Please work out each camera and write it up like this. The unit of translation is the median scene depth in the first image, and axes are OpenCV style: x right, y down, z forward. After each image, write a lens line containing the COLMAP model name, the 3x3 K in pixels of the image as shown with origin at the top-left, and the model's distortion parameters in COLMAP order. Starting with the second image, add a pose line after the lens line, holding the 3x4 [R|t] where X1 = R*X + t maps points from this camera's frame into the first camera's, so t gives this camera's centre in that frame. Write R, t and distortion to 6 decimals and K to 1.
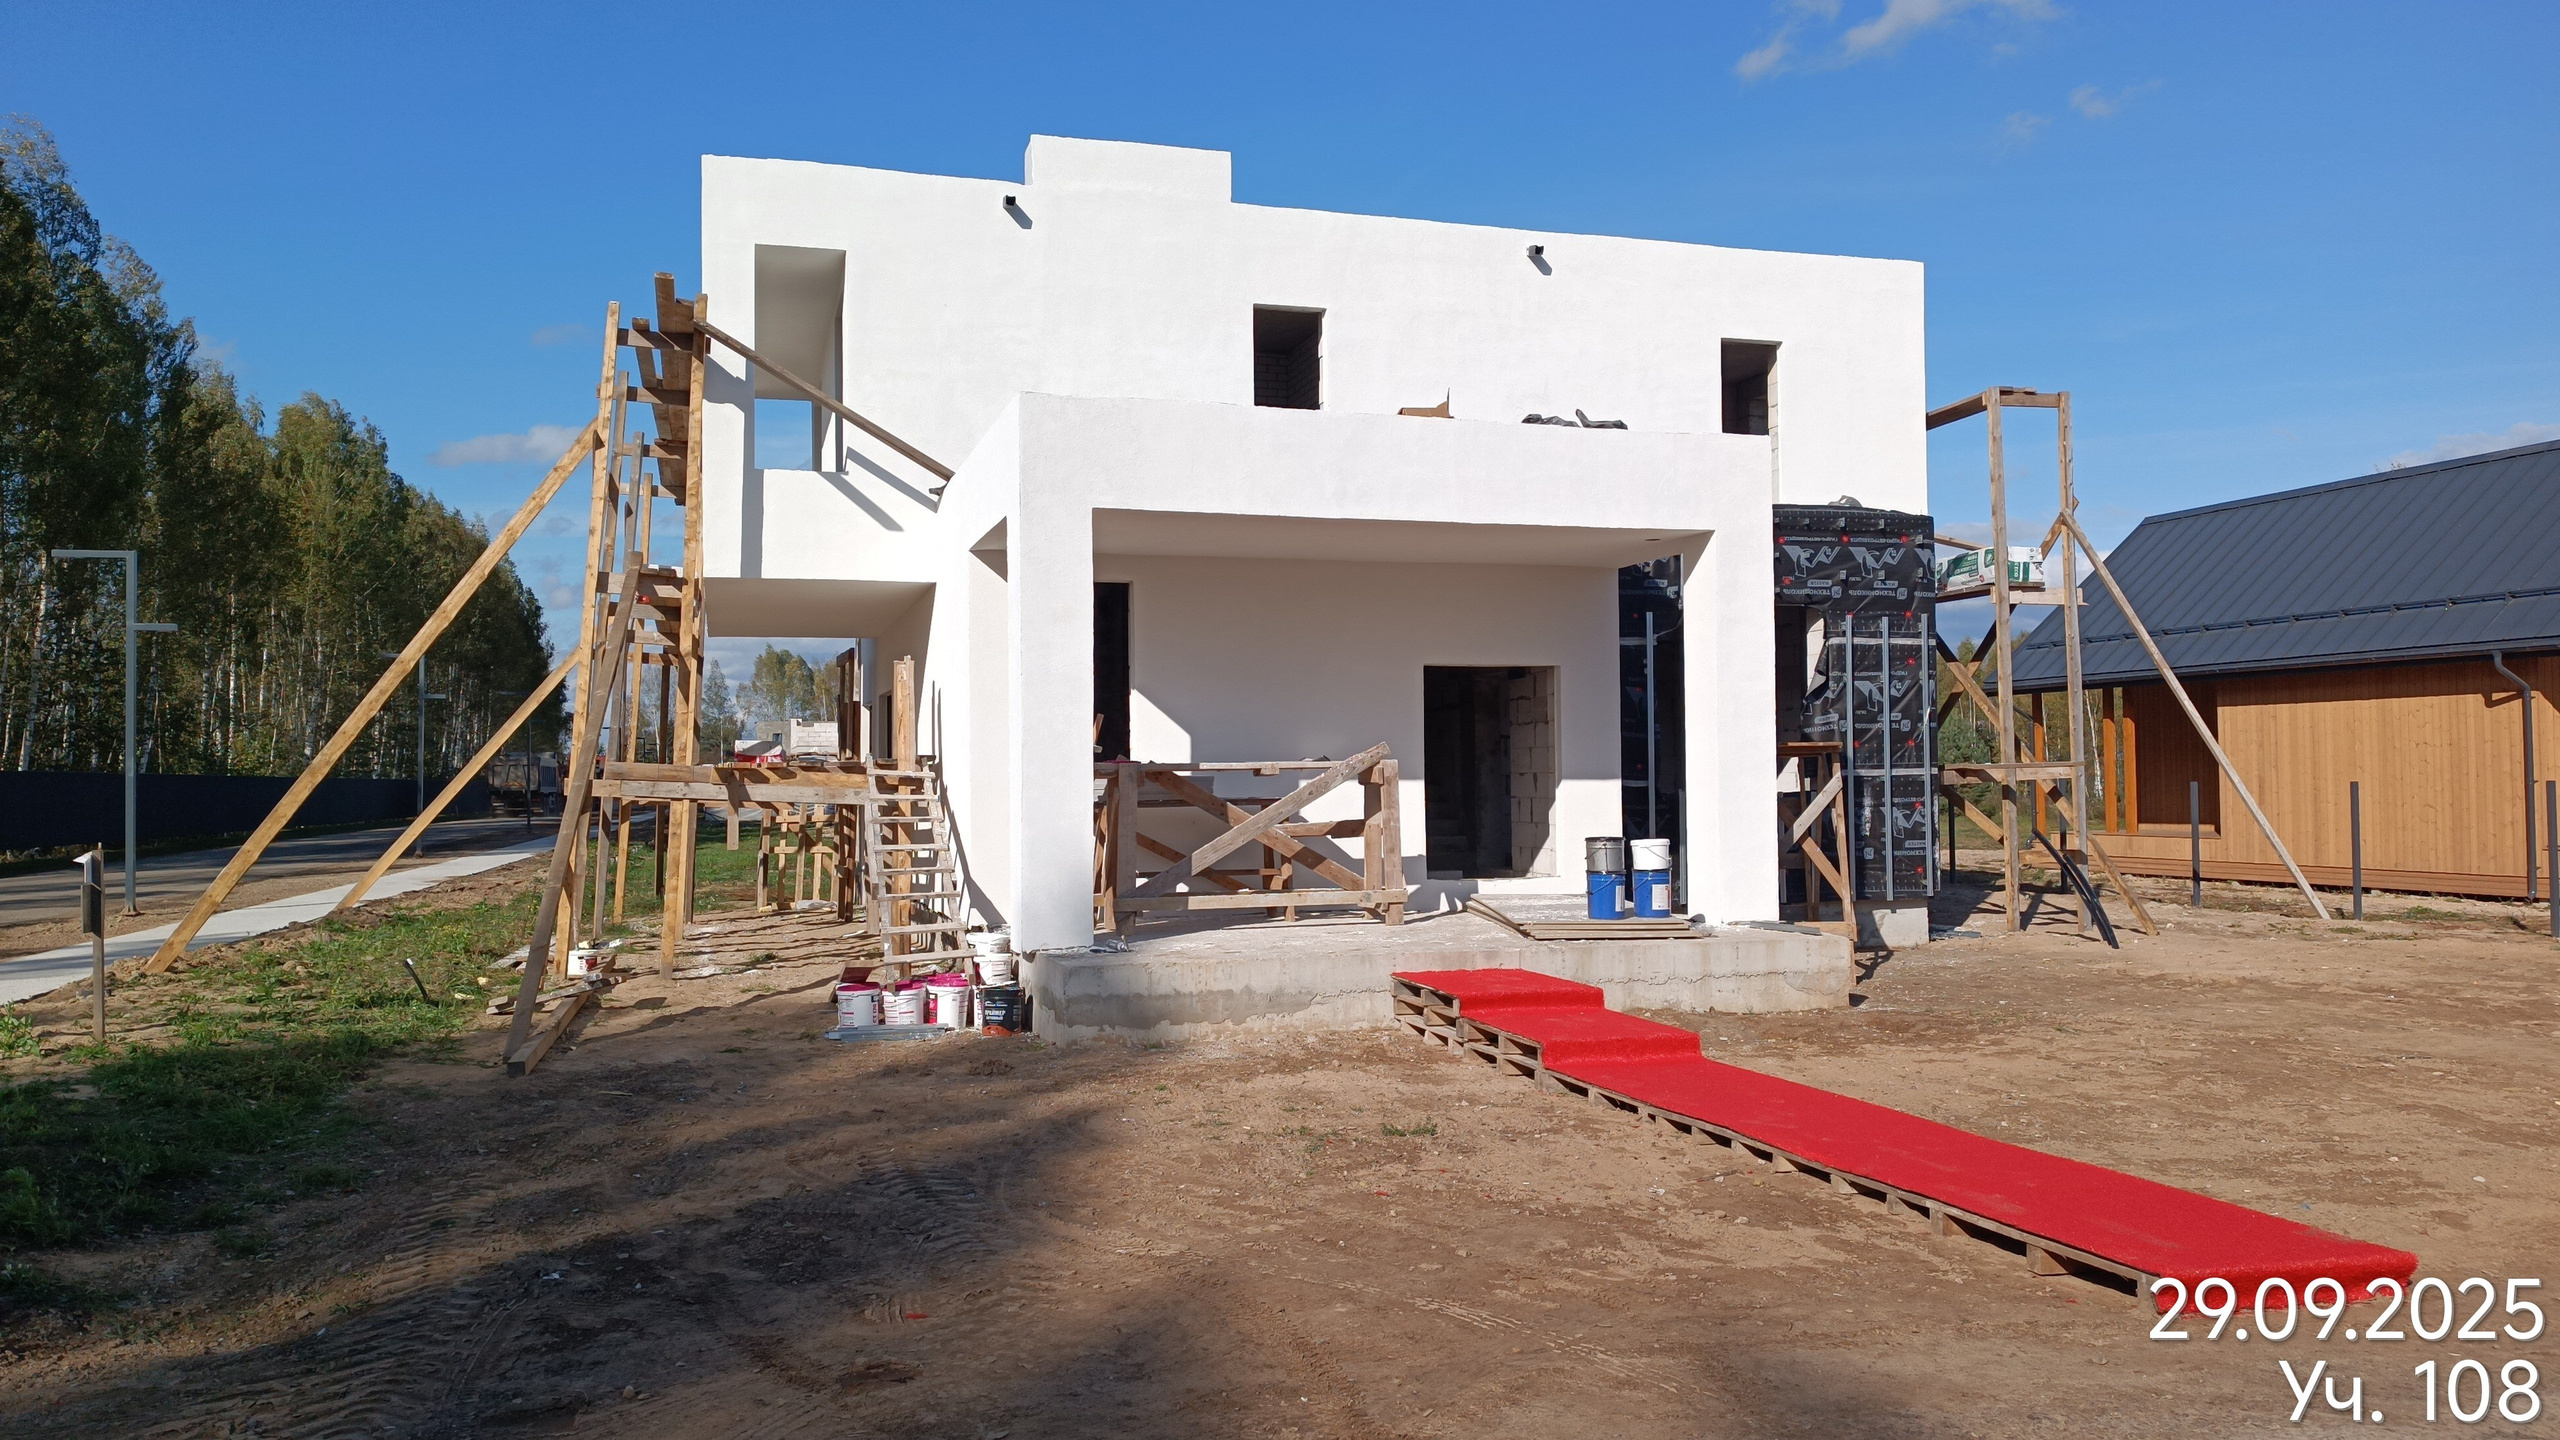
lens RADIAL K [[1819.9, 0, 1285.2], [0, 1819.9, 718.5], [0, 0, 1]] dist [0.034647, -0.034034]
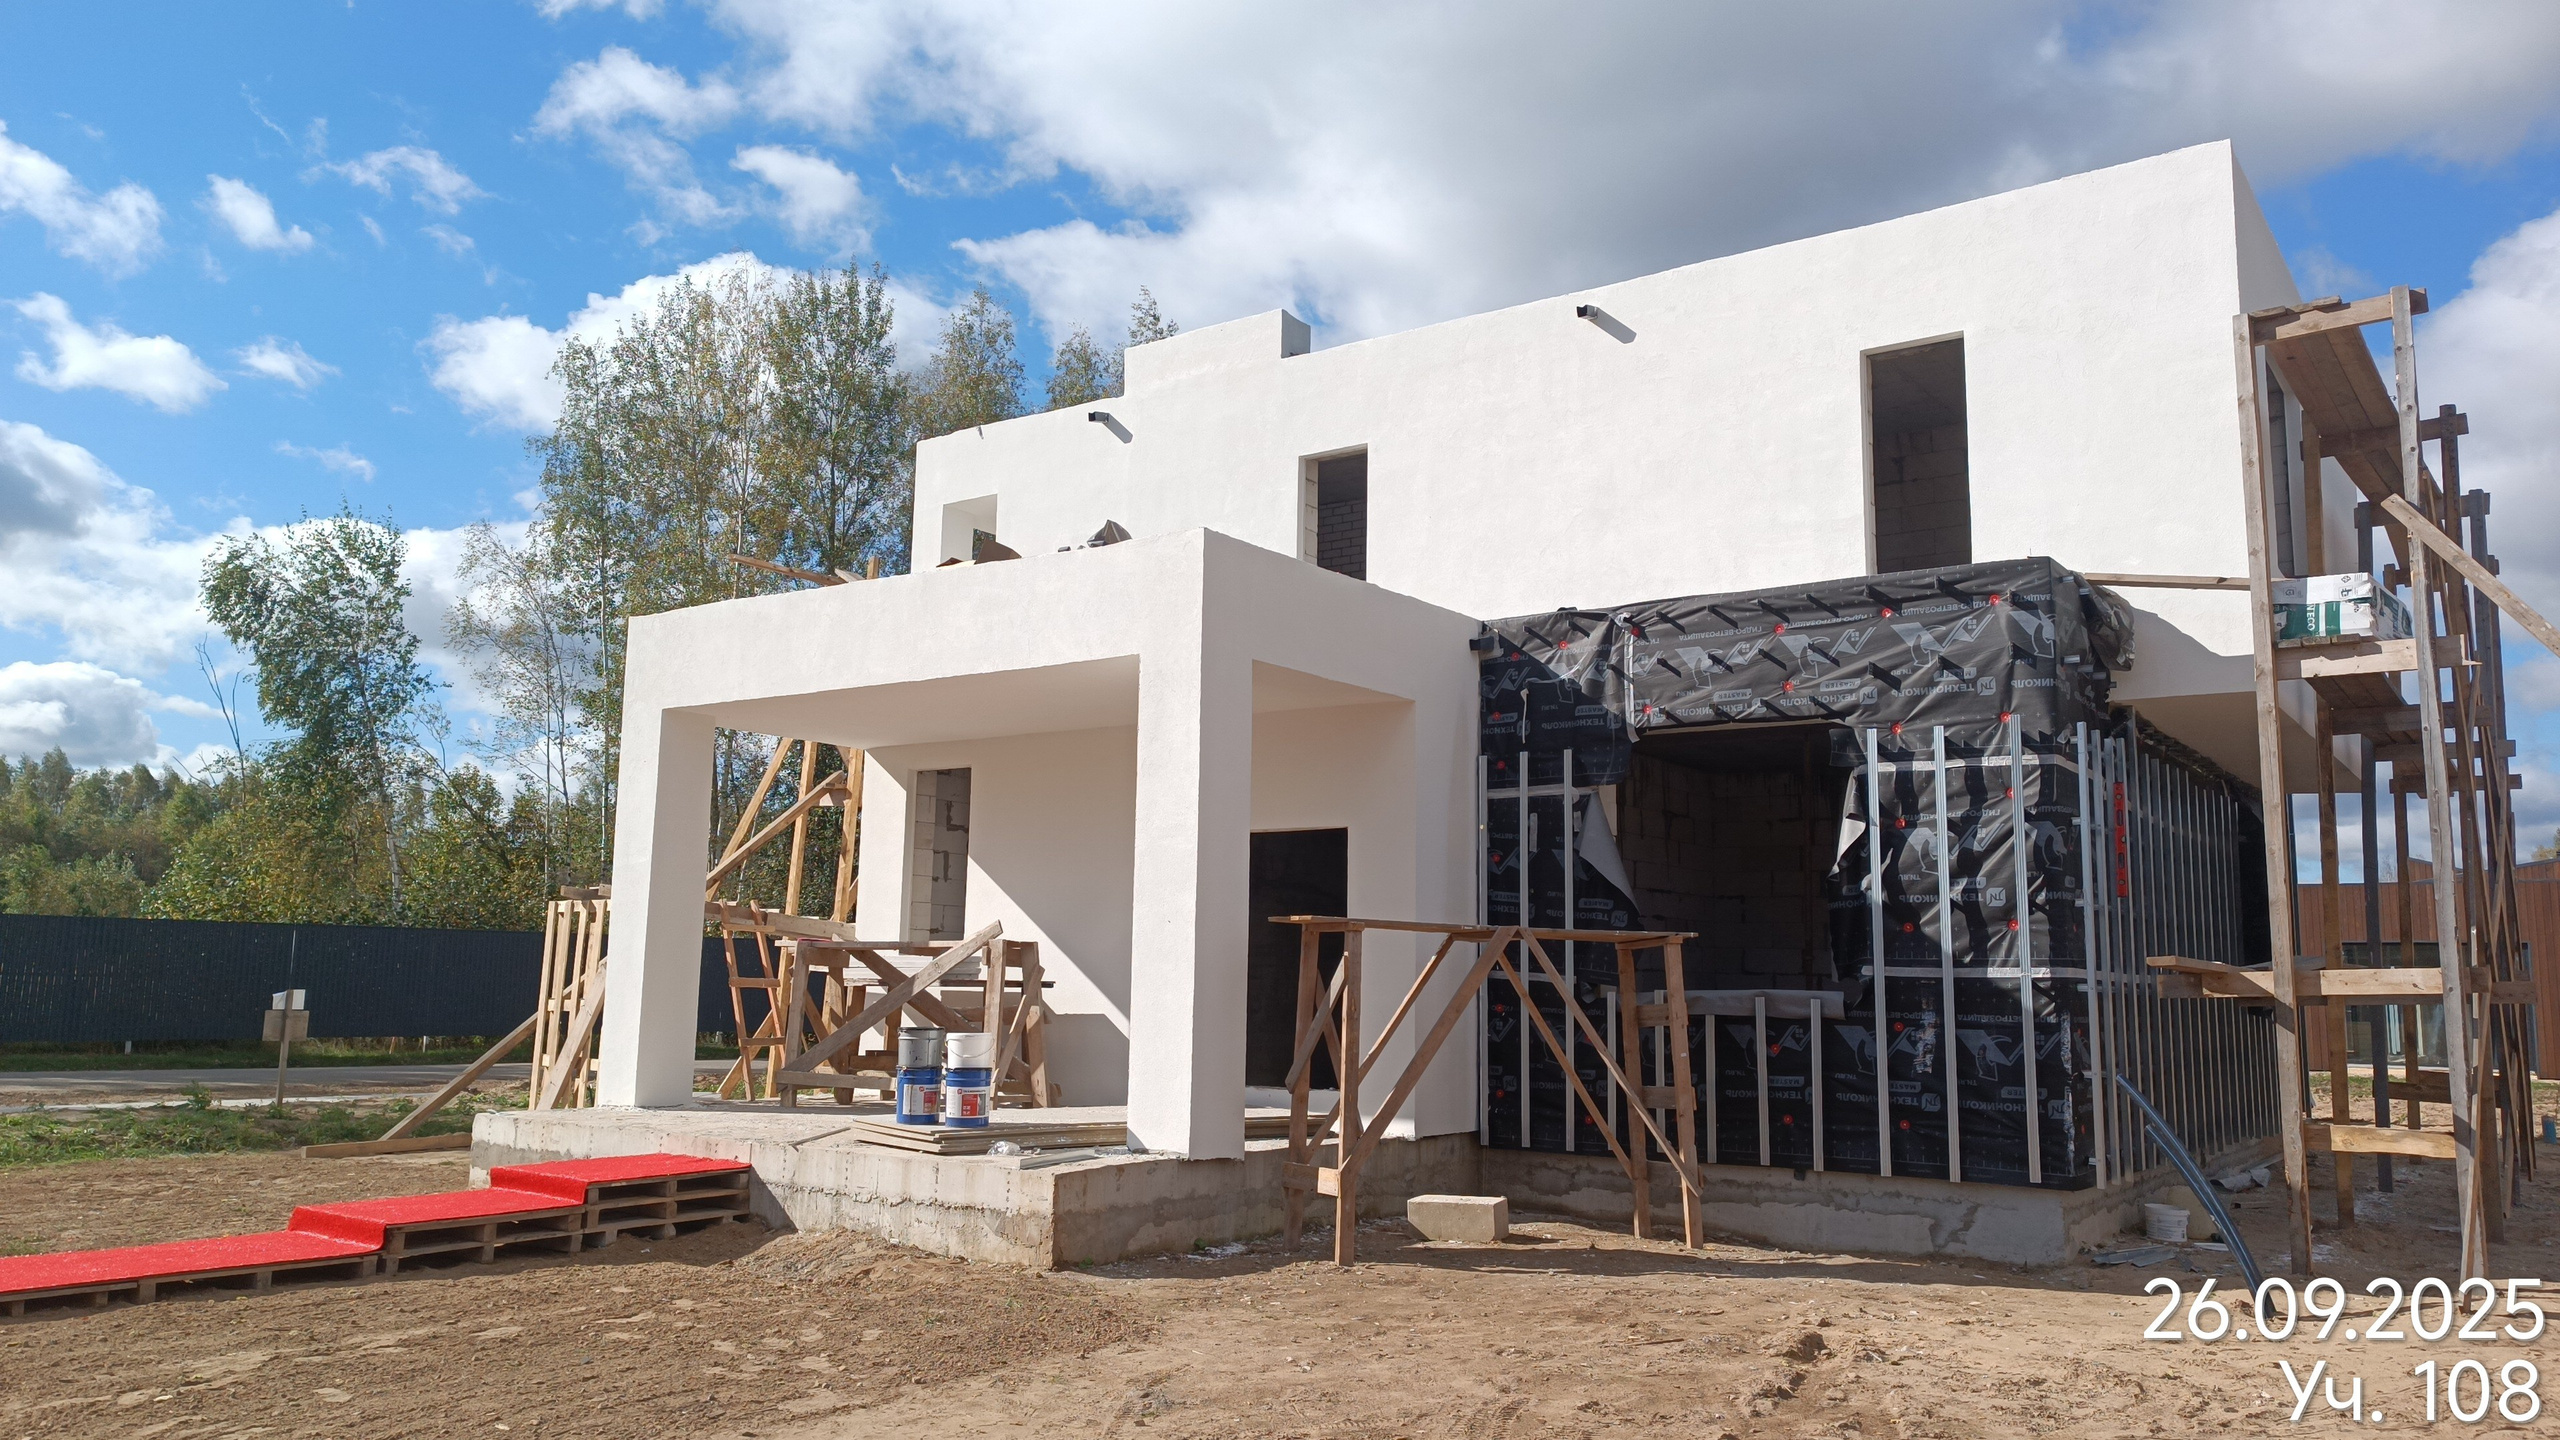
lens RADIAL K [[1819.9, 0, 1271.2], [0, 1819.9, 706.6], [0, 0, 1]] dist [0.034647, -0.034034]
pose [[0.602058, -0.096046, -0.792655, 0.747178], [0.002693, 0.992977, -0.118274, 0.012611], [0.798448, 0.069073, 0.598089, 0.459233]]
